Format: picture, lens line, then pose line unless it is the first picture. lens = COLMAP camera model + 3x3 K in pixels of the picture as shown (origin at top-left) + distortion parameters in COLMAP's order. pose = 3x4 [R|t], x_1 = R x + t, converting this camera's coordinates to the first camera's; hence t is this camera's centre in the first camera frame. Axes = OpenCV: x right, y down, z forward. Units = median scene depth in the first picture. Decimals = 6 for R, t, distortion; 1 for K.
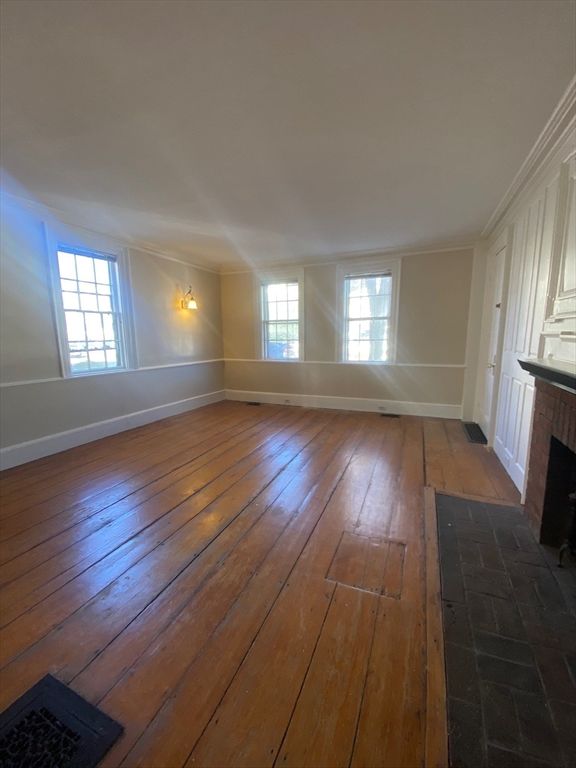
lens RADIAL K [[310.7, 0, 287.8], [0, 310.7, 385.4], [0, 0, 1]] dist [0.008068, -0.013465]
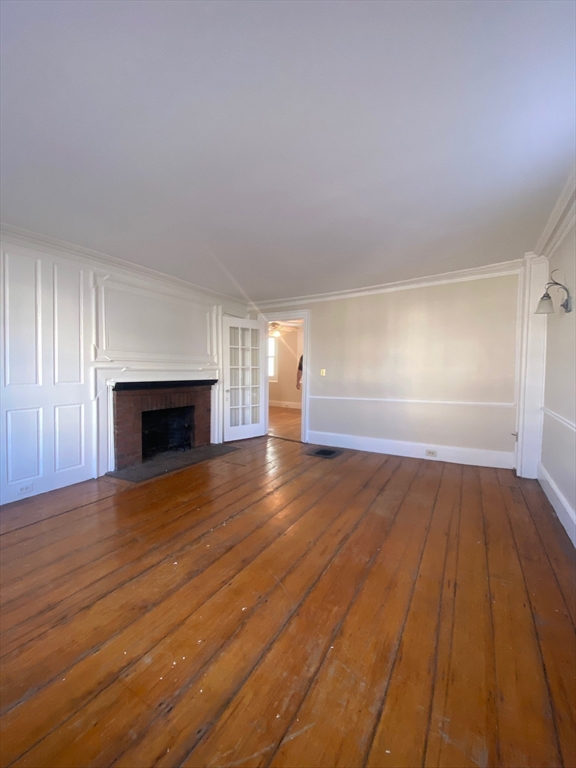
lens RADIAL K [[310.7, 0, 286.2], [0, 310.7, 378.9], [0, 0, 1]] dist [0.008068, -0.013465]
pose [[-0.990801, -0.000109, 0.135329, -0.232976], [0.025529, 0.981896, 0.187694, -0.223349], [-0.132899, 0.189422, -0.972860, 1.411065]]
